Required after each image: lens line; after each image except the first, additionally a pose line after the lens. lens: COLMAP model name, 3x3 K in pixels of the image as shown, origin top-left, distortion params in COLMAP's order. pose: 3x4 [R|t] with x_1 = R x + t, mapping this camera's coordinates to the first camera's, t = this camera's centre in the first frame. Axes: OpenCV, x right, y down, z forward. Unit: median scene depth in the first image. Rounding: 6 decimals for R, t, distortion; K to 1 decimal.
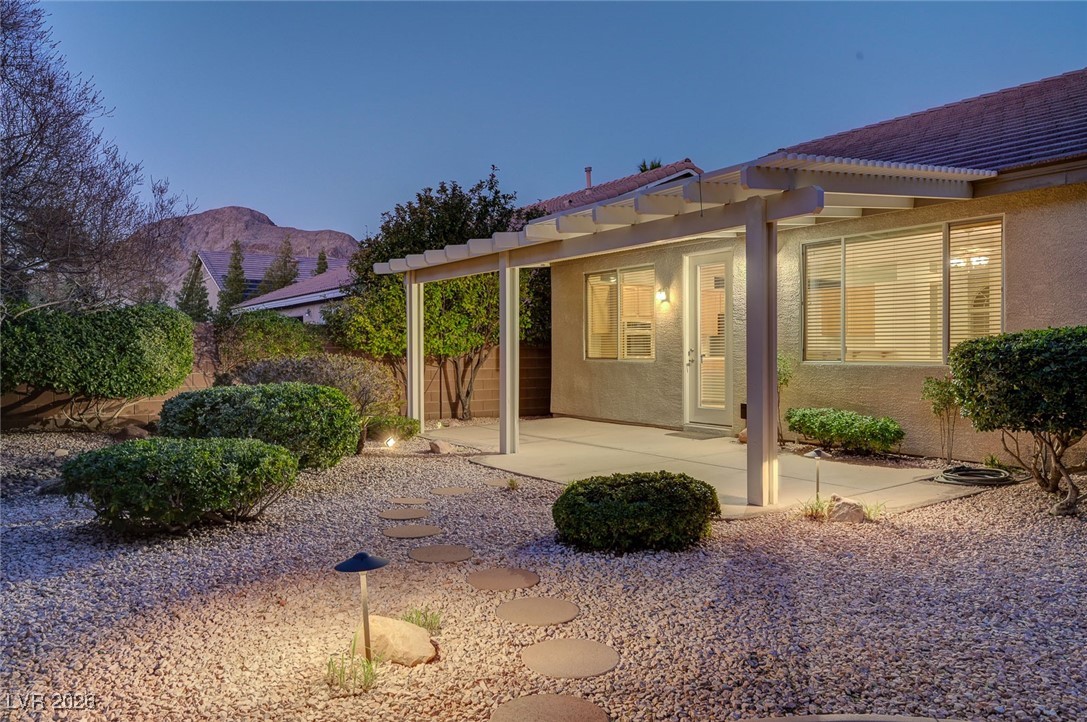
lens RADIAL K [[773.9, 0, 543.5], [0, 773.9, 361.0], [0, 0, 1]] dist [-0.004360, -0.002191]
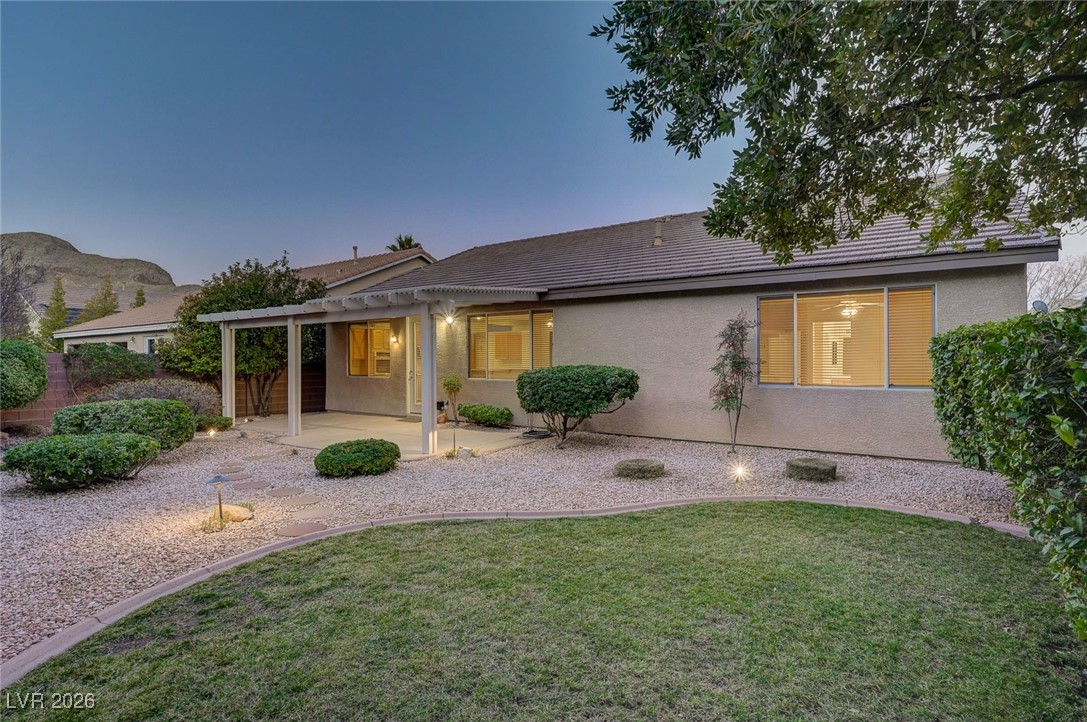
lens RADIAL K [[546.9, 0, 543.5], [0, 546.9, 361.0], [0, 0, 1]] dist [0.000430, -0.000384]
pose [[0.931749, -0.001504, 0.363100, 0.033731], [0.006017, 0.999918, -0.011299, -0.030663], [-0.363054, 0.012713, 0.931682, -0.359438]]
